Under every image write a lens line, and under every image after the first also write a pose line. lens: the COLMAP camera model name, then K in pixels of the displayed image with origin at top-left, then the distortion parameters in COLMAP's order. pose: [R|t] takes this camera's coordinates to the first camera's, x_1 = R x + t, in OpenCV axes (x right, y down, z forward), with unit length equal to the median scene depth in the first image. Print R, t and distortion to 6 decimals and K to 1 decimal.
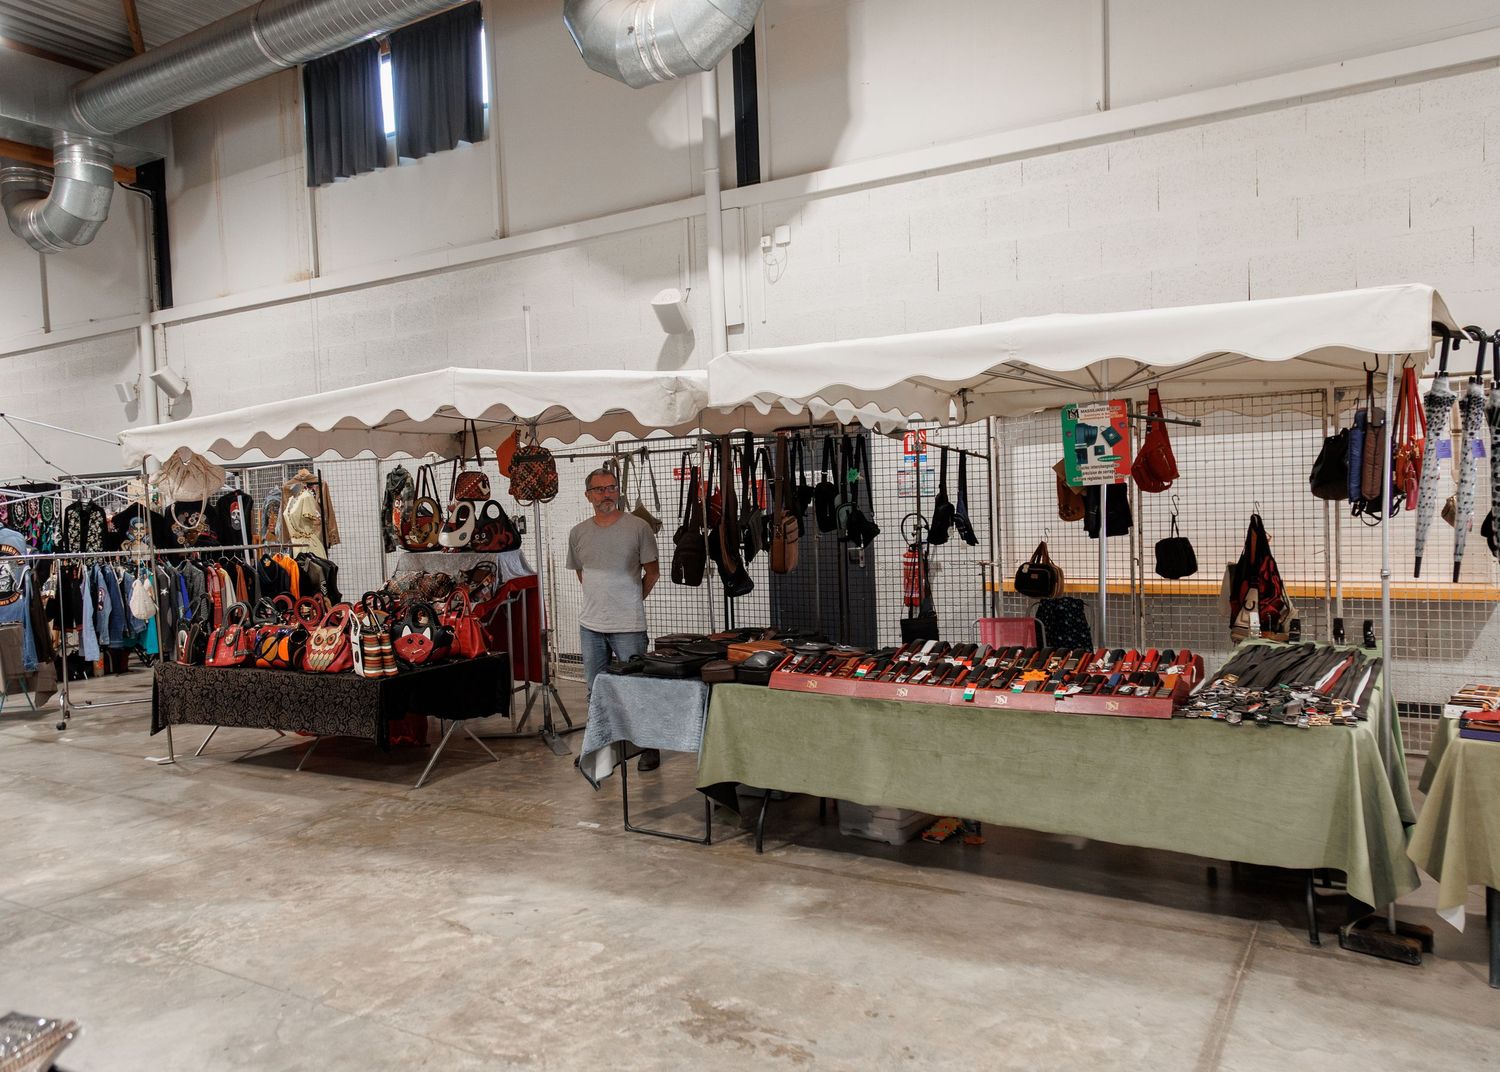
lens RADIAL K [[1103.3, 0, 762.9], [0, 1103.3, 536.3], [0, 0, 1]] dist [0.009448, -0.001456]
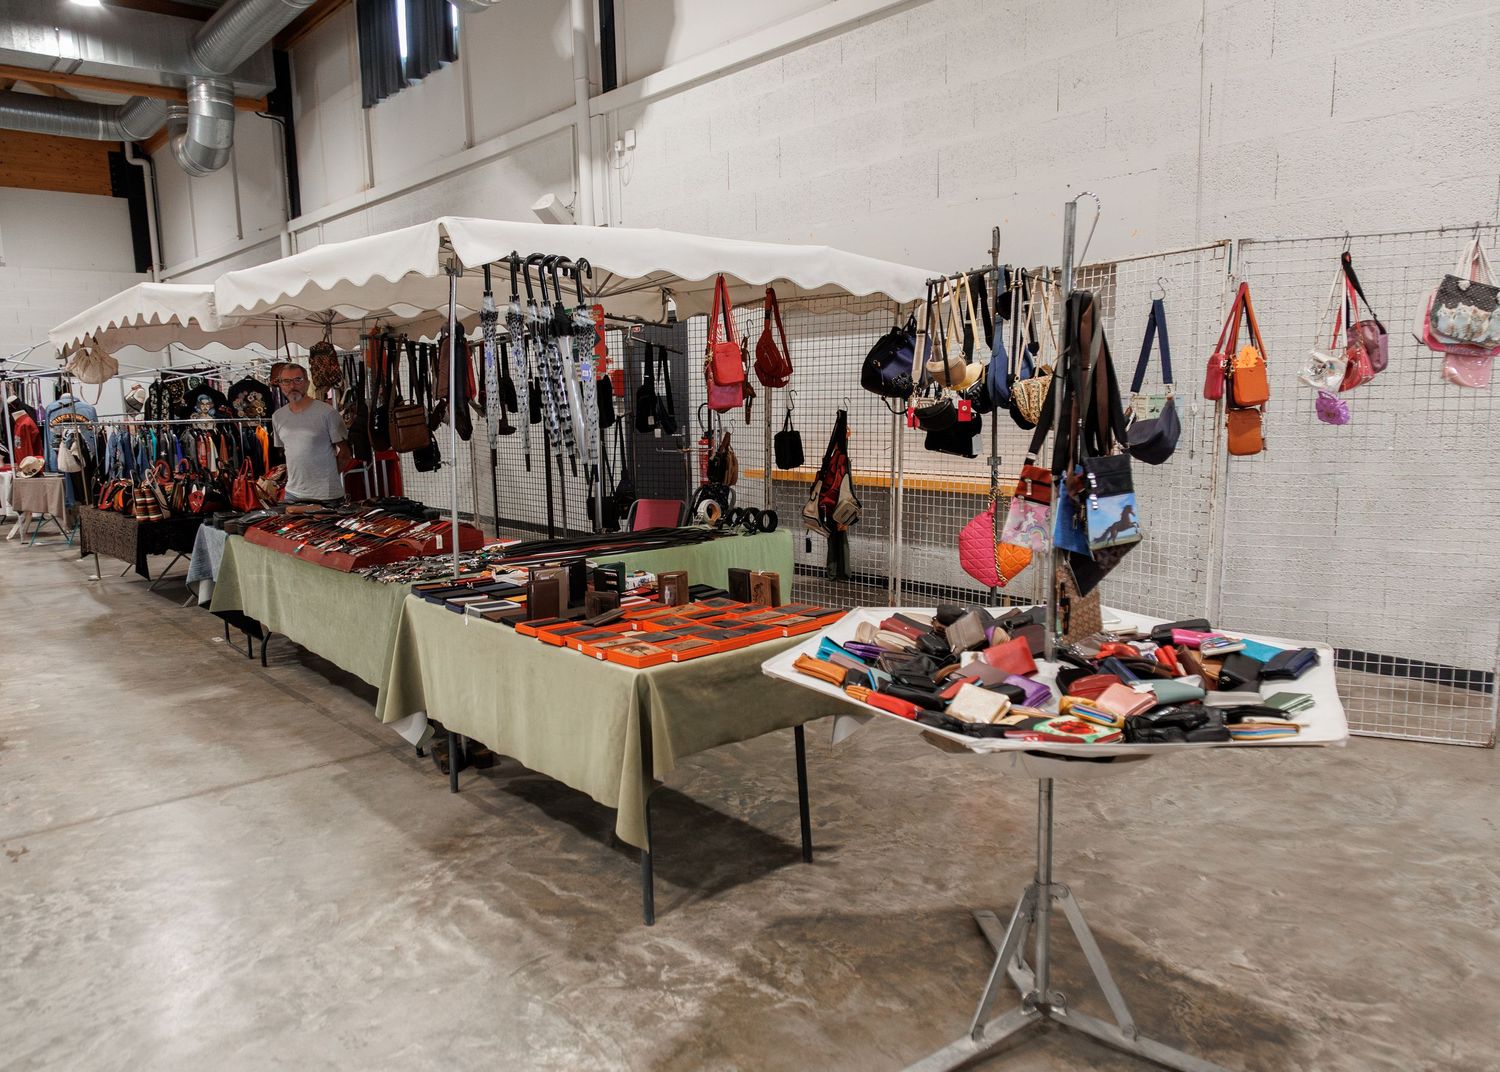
lens RADIAL K [[1103.3, 0, 738.9], [0, 1103.3, 537.2], [0, 0, 1]] dist [0.009448, -0.001456]
pose [[0.949305, 0.054166, -0.309656, 0.470616], [-0.020101, 0.993487, 0.112161, -0.010705], [0.313715, -0.100250, 0.944210, -0.019183]]
